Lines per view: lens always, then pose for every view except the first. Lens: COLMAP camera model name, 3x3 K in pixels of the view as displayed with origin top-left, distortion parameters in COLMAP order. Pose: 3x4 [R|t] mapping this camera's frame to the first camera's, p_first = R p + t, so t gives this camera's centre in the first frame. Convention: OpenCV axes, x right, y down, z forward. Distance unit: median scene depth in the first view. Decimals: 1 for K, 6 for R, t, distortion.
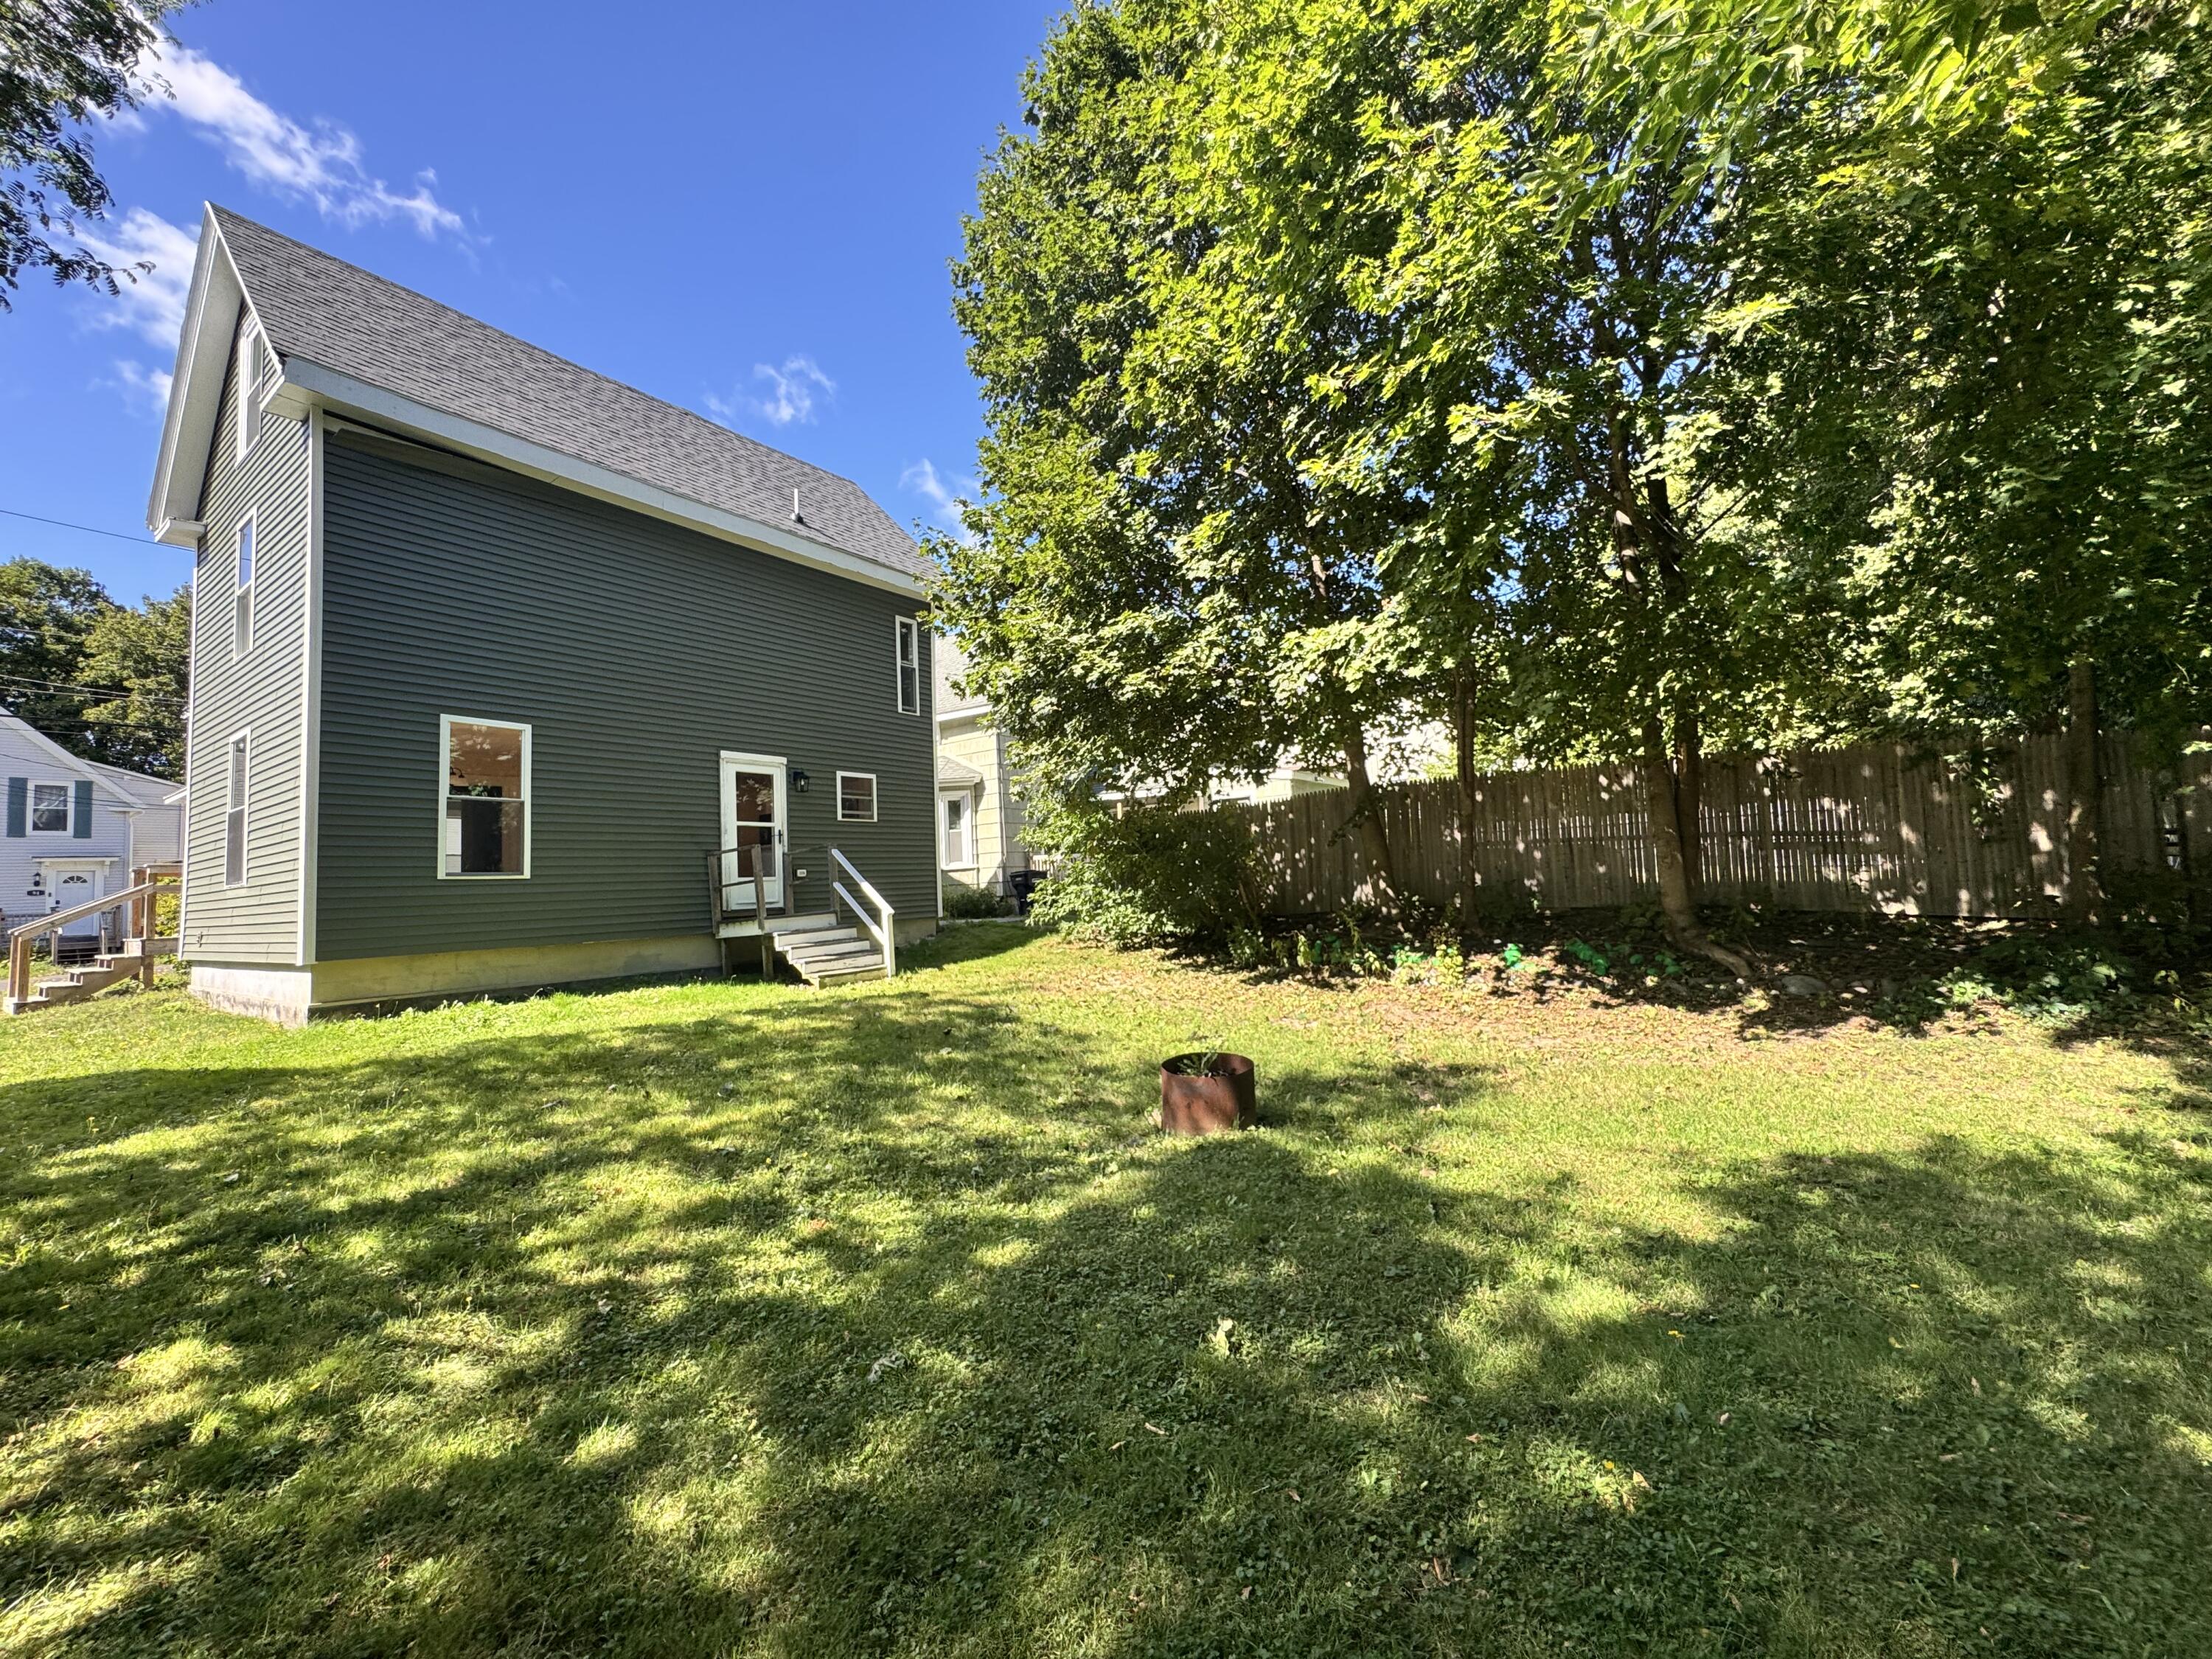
lens RADIAL K [[883.1, 0, 1106.0], [0, 883.1, 829.5], [0, 0, 1]] dist [-0.001764, 0.000172]
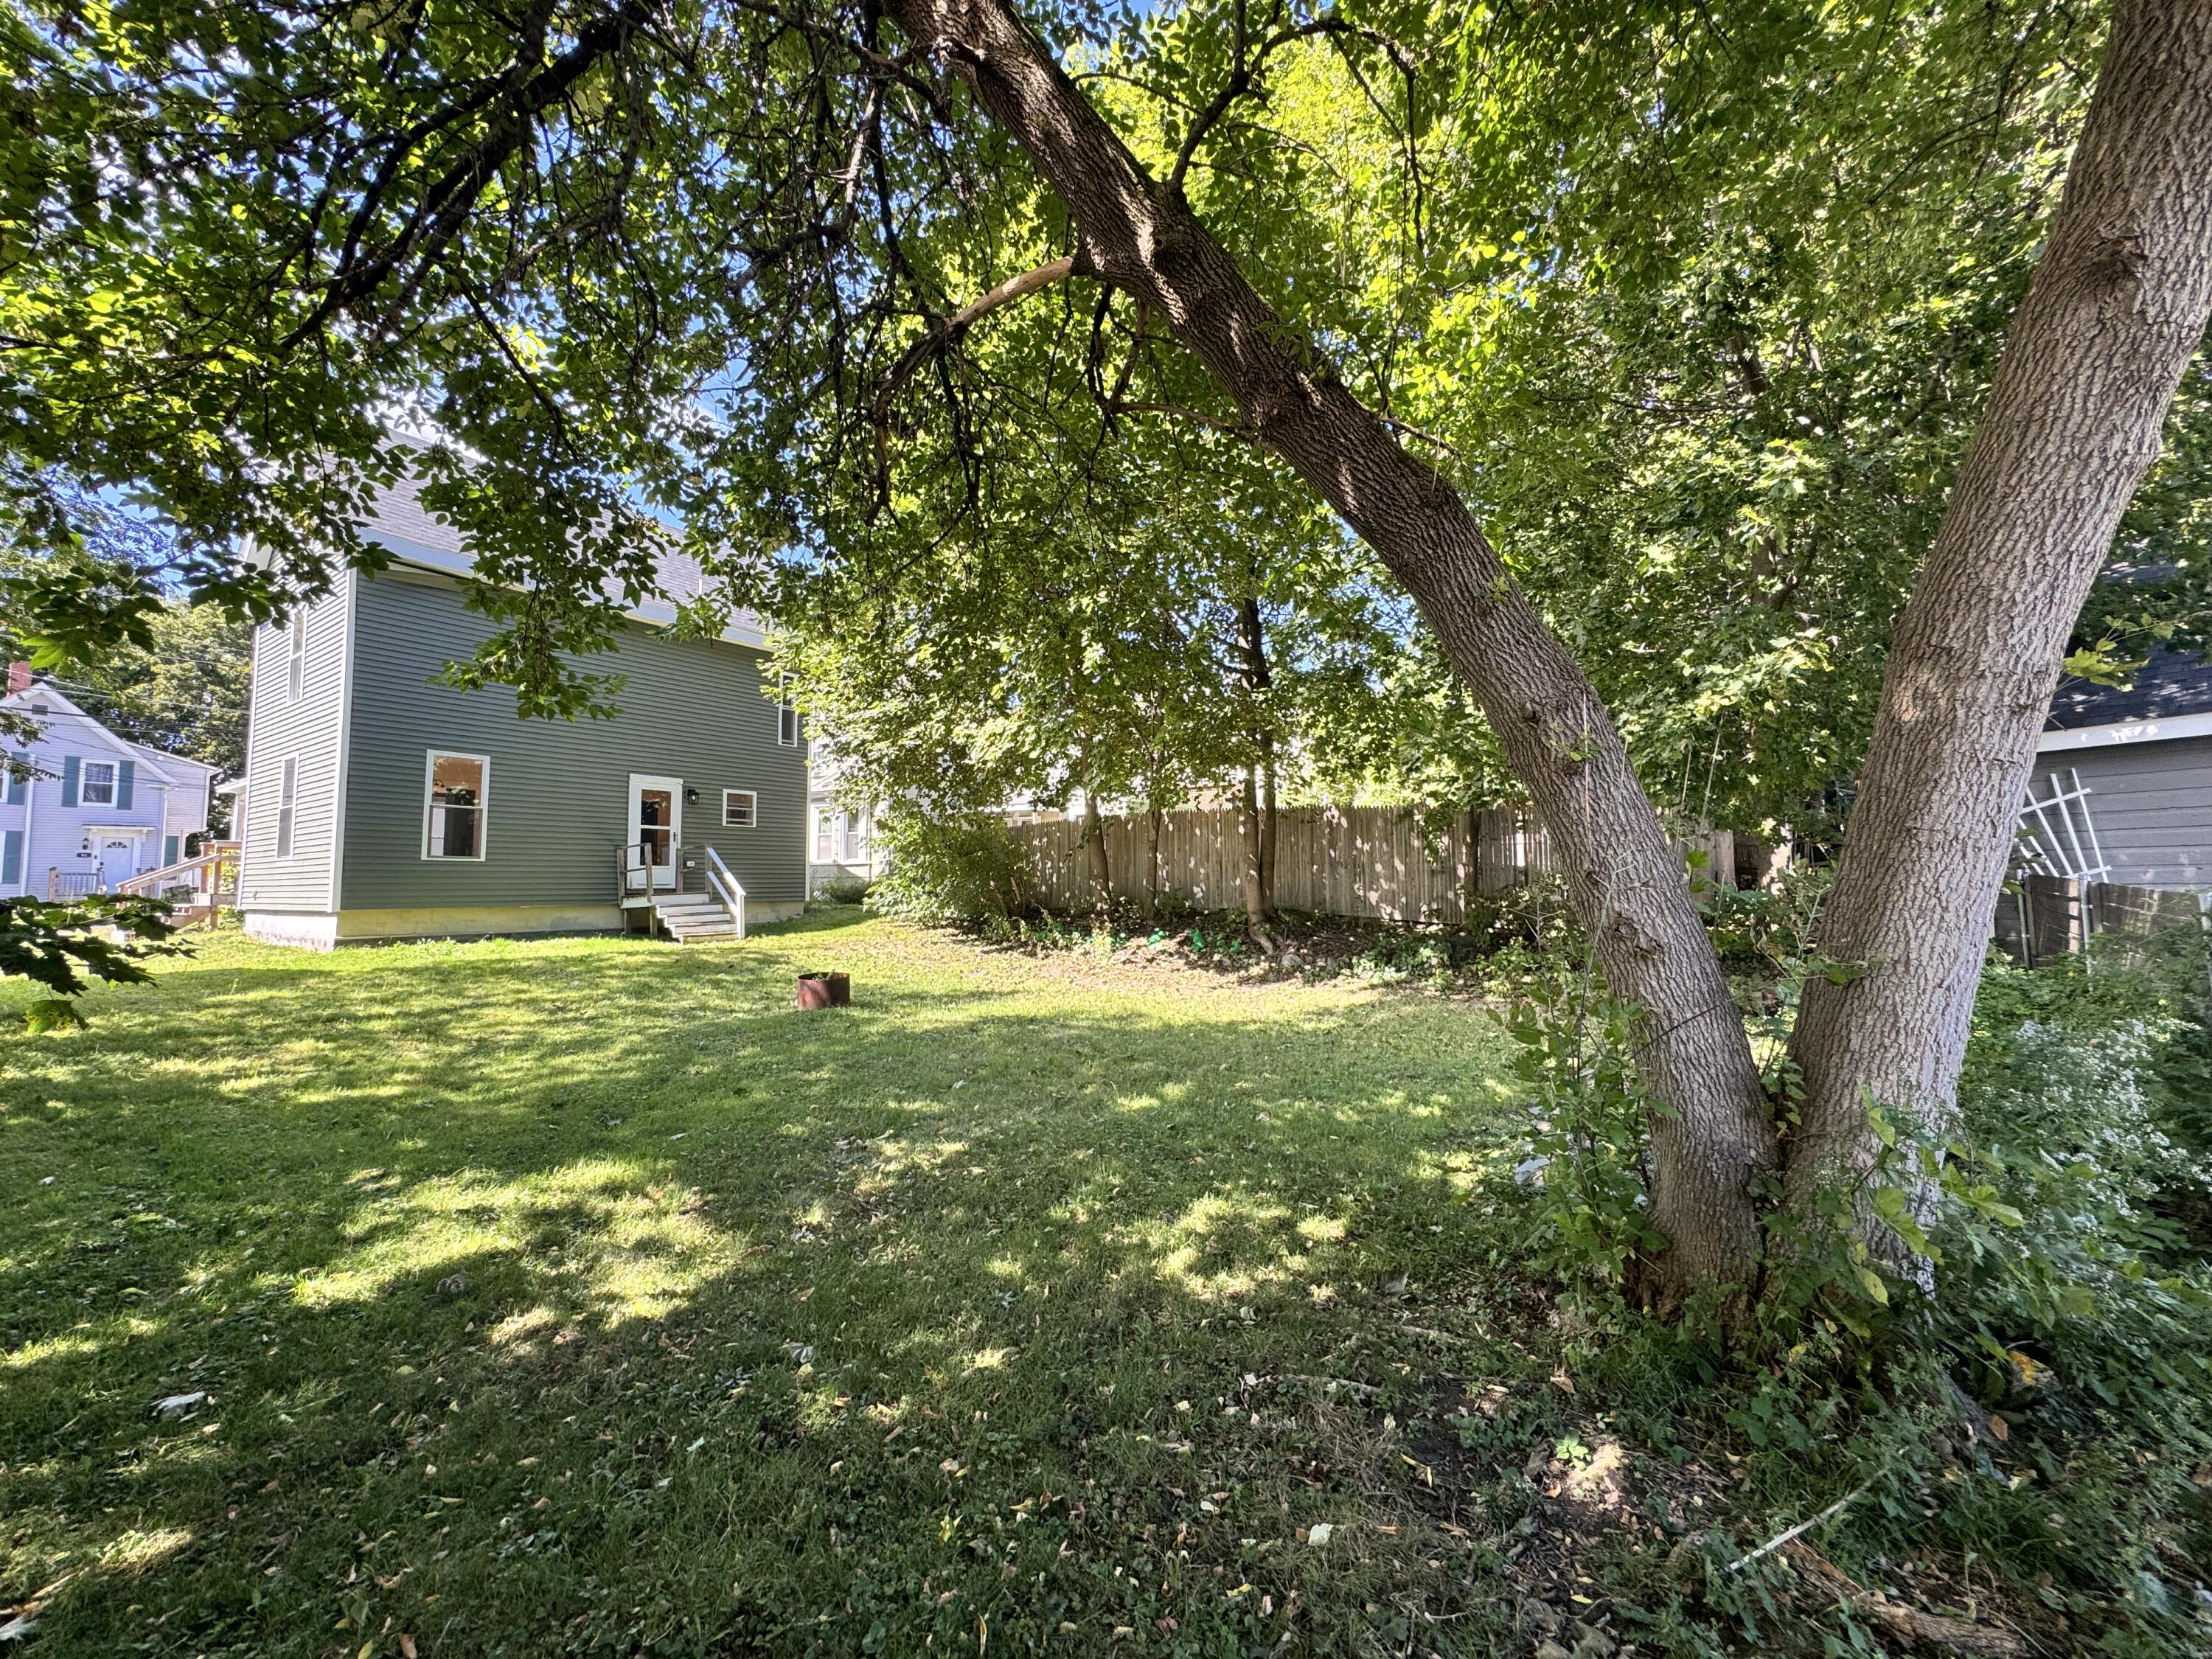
lens RADIAL K [[889.9, 0, 1106.0], [0, 889.9, 829.5], [0, 0, 1]] dist [0.000700, -0.000130]
pose [[0.999300, 0.037411, -0.000149, 0.329386], [-0.037411, 0.999299, 0.001142, -0.032720], [0.000192, -0.001135, 0.999999, -0.418870]]
